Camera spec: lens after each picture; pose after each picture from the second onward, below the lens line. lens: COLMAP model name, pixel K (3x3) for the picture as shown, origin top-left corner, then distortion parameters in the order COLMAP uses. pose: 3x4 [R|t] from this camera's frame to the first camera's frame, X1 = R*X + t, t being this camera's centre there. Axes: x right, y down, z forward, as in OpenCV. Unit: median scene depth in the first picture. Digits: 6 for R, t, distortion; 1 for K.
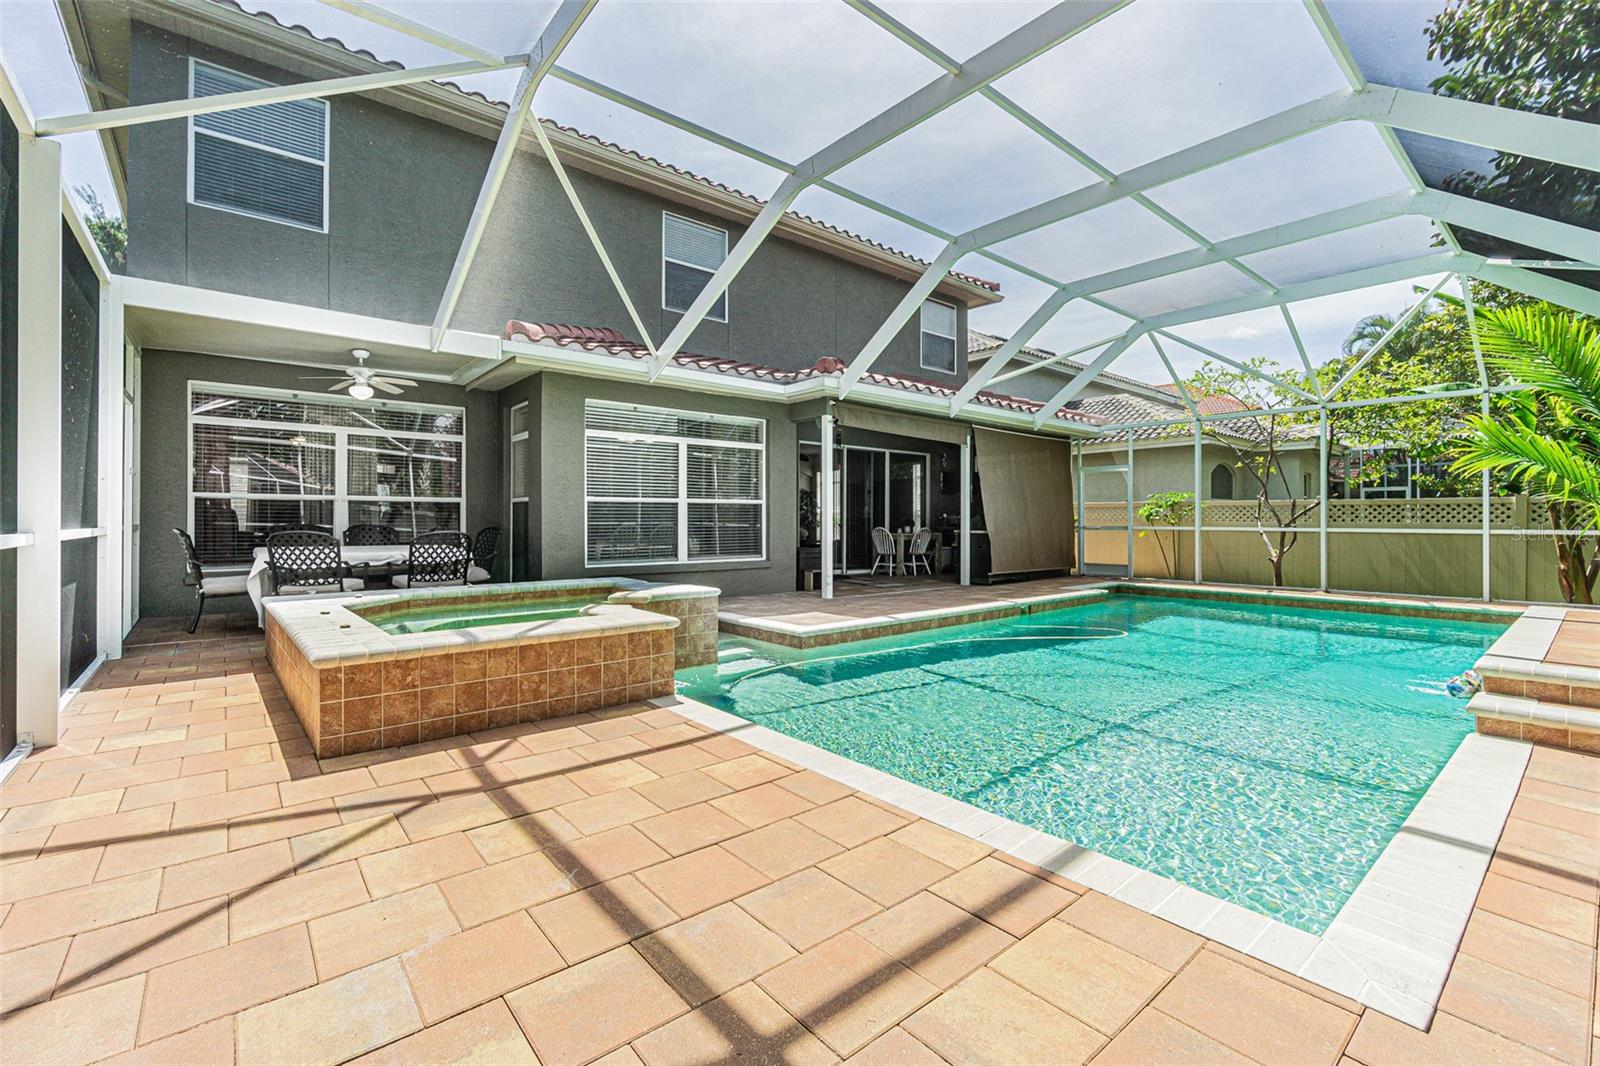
lens RADIAL K [[693.4, 0, 794.3], [0, 693.4, 520.3], [0, 0, 1]] dist [-0.001352, 0.000388]
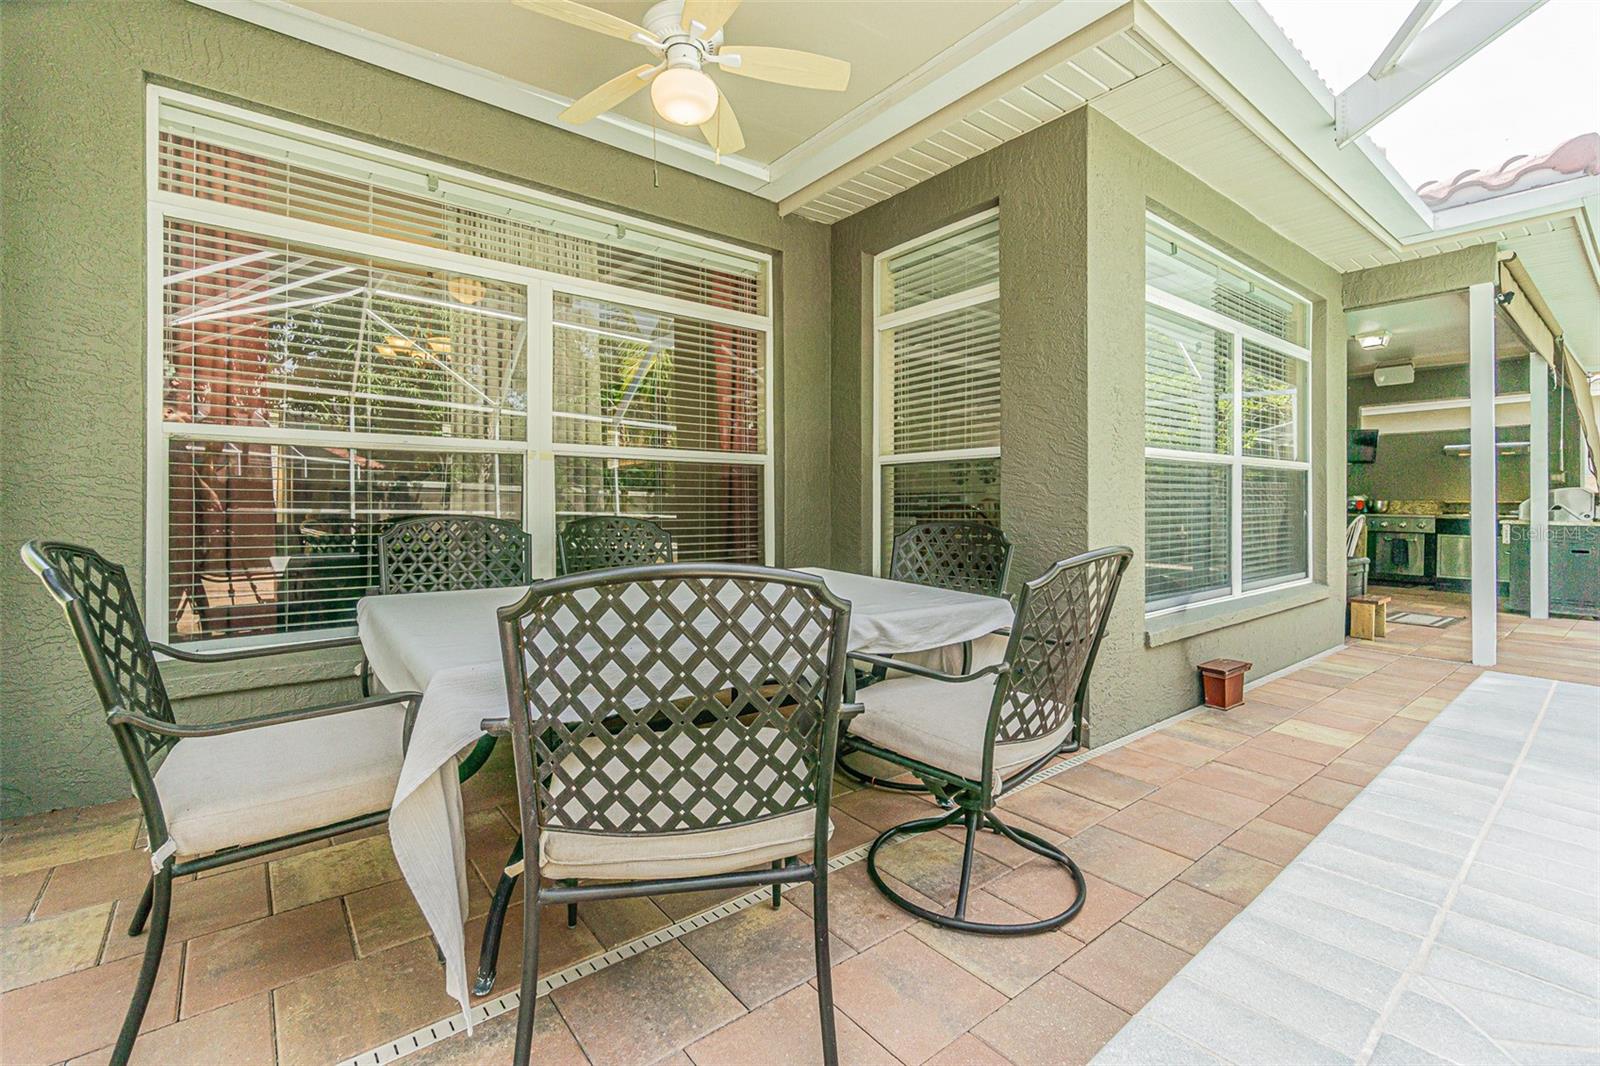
lens RADIAL K [[693.4, 0, 794.3], [0, 693.4, 520.3], [0, 0, 1]] dist [-0.001352, 0.000388]
pose [[0.999938, 0.000790, -0.011152, -0.458129], [-0.000571, 0.999808, 0.019594, 0.000929], [0.011165, -0.019586, 0.999746, 0.548795]]
